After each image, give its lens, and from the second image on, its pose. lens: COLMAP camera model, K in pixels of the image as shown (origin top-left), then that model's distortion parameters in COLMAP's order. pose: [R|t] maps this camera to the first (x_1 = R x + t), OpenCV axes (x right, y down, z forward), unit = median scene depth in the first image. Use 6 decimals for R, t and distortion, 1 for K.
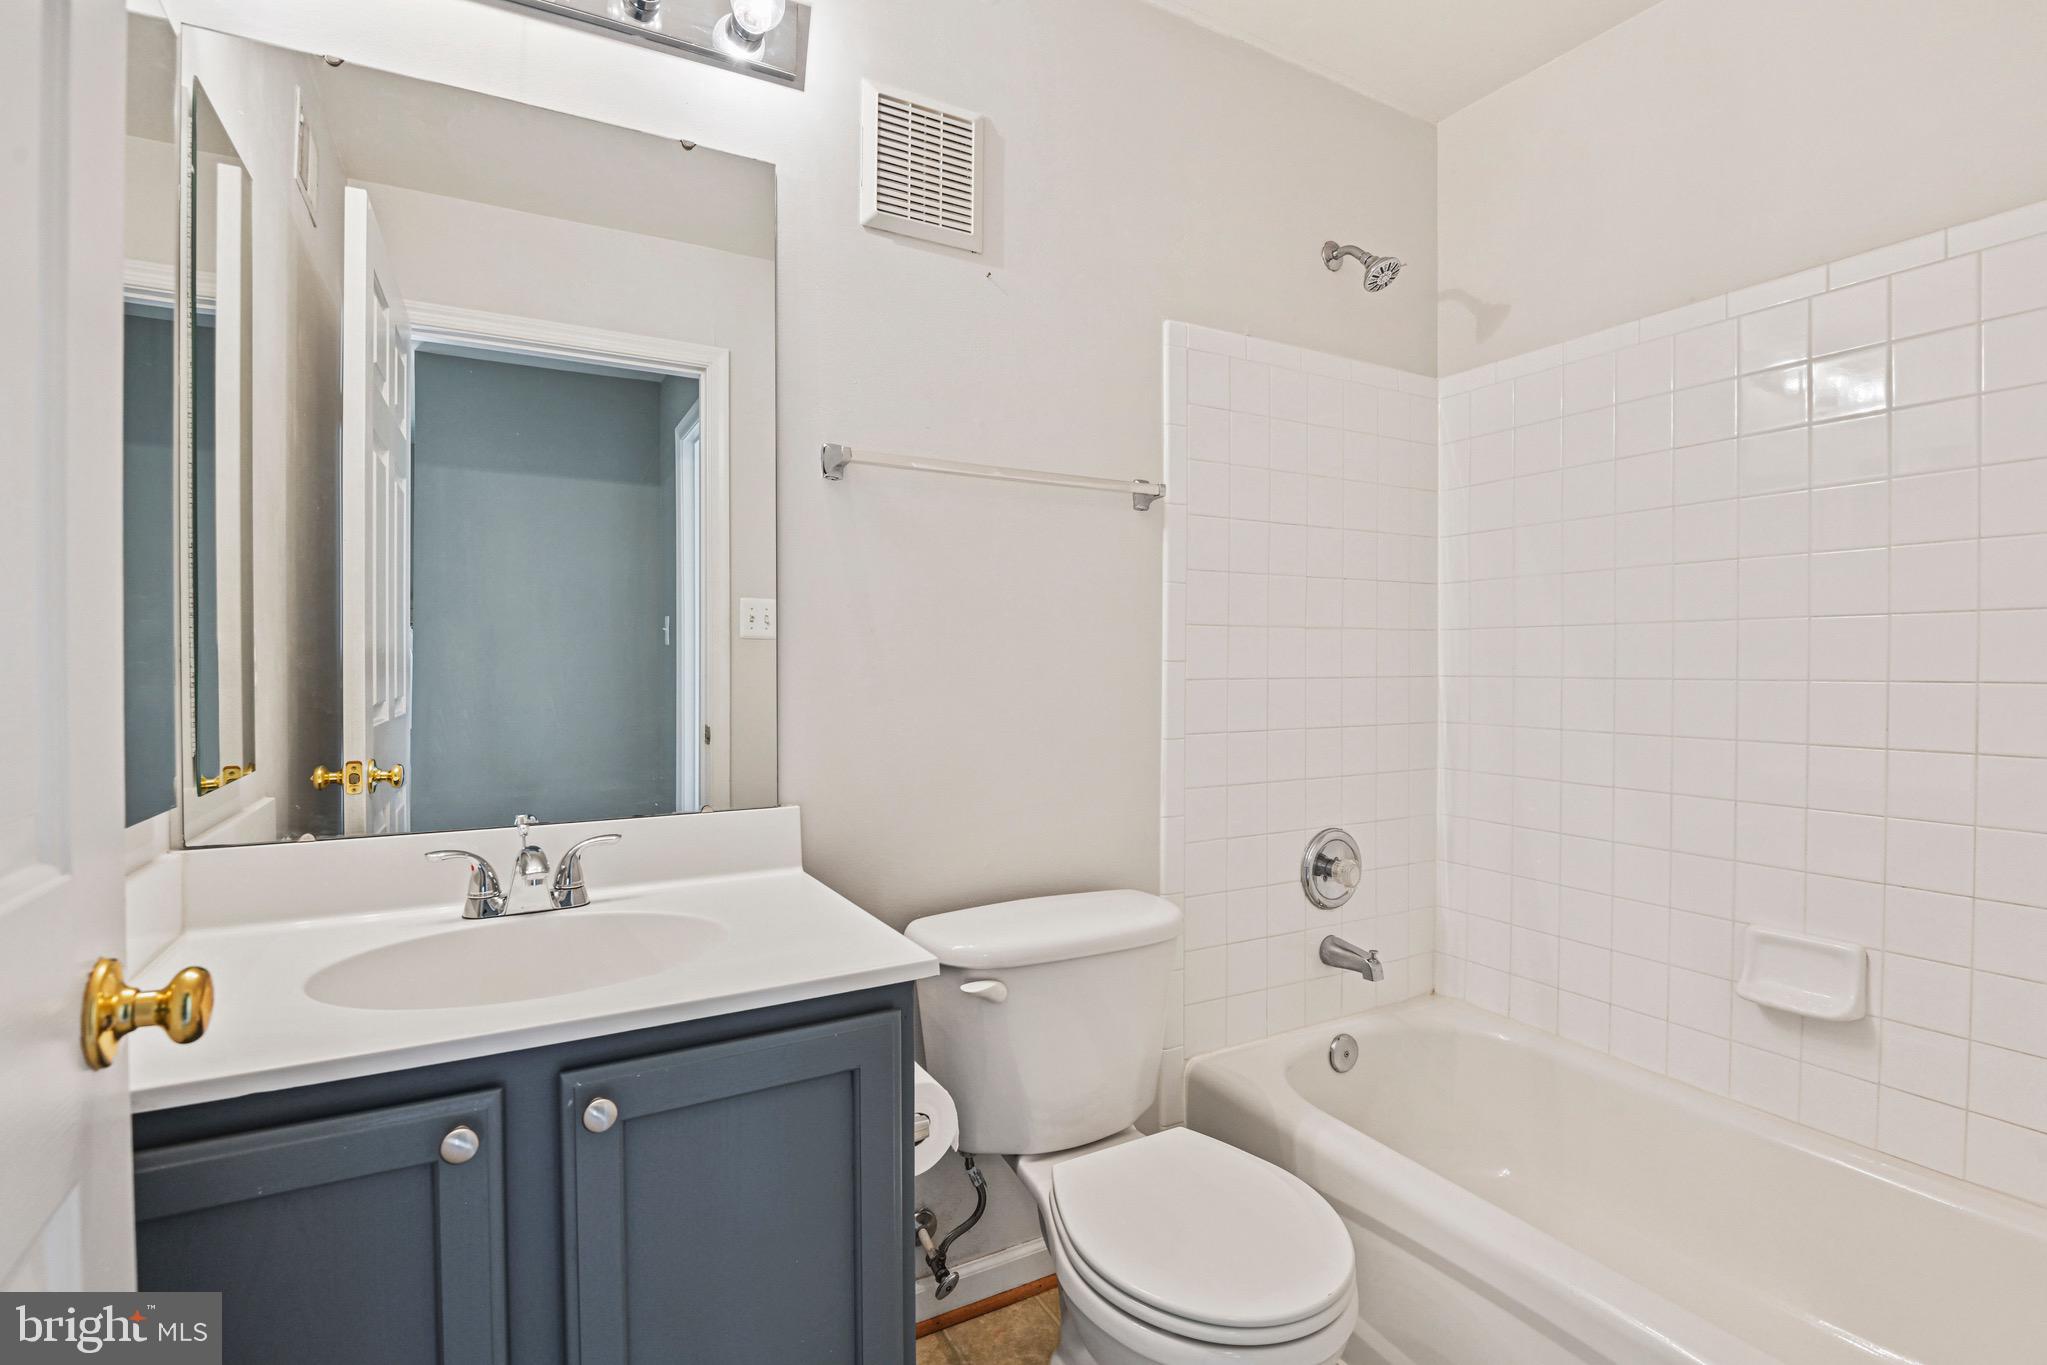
lens RADIAL K [[953.7, 0, 1022.3], [0, 953.7, 683.2], [0, 0, 1]] dist [-0.018849, -0.001971]
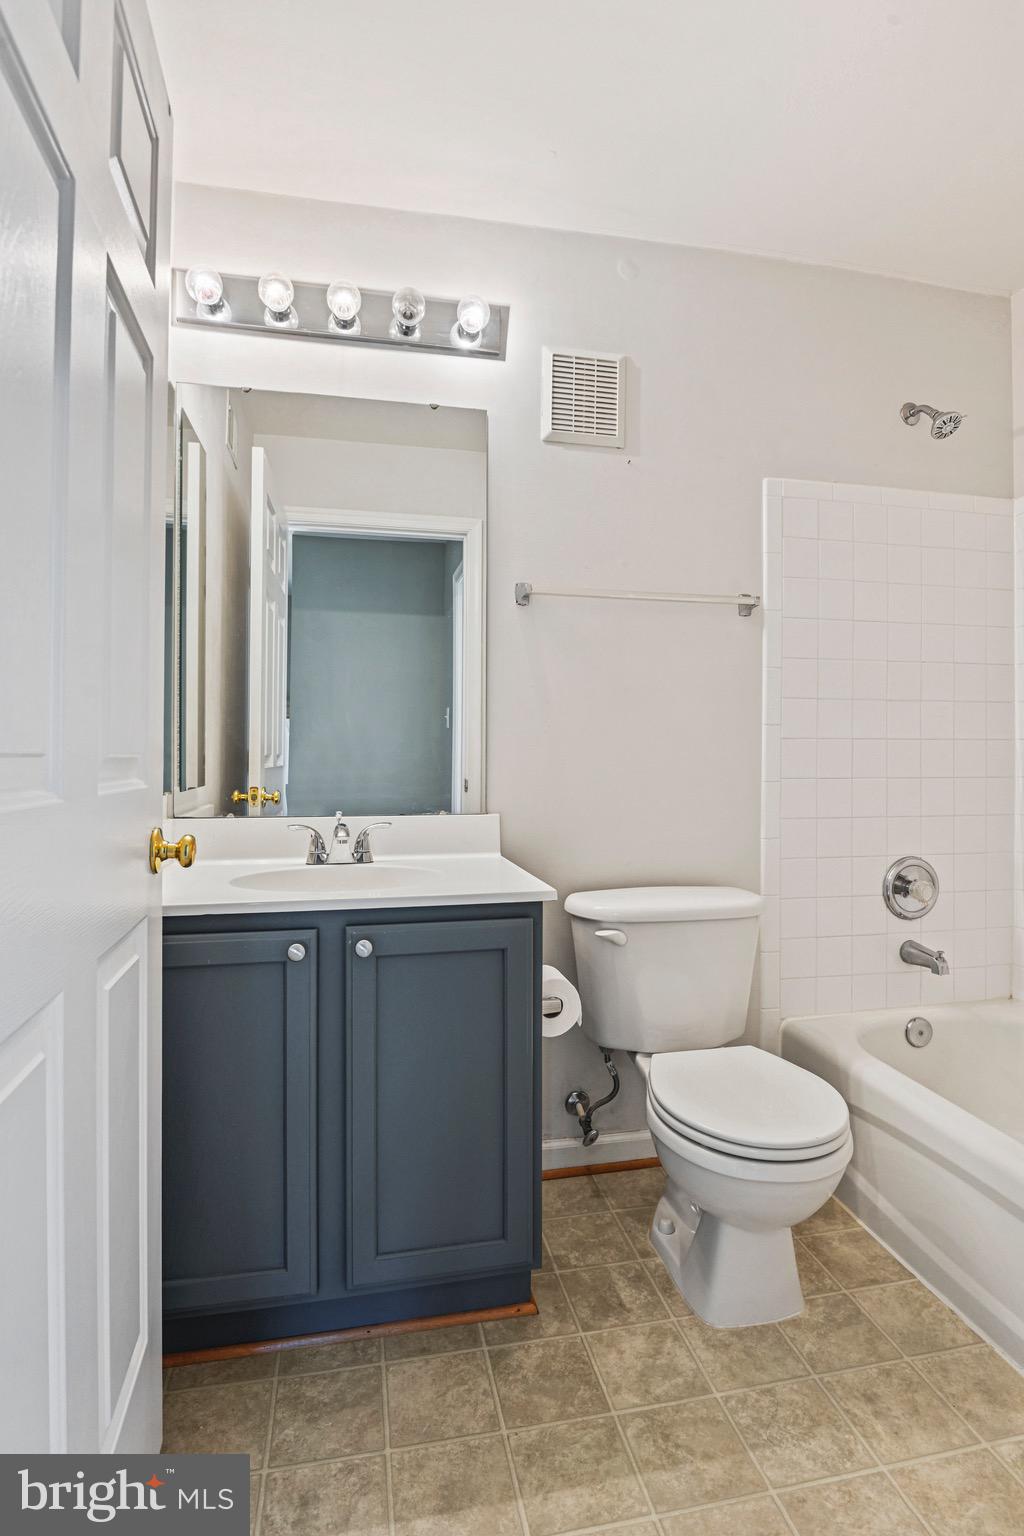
lens RADIAL K [[780.6, 0, 510.6], [0, 780.6, 760.9], [0, 0, 1]] dist [-0.022573, -0.001648]
pose [[0.955564, 0.005746, -0.294728, 0.150967], [-0.009193, 0.999905, -0.010310, 0.050878], [0.294641, 0.012561, 0.955525, -0.209890]]
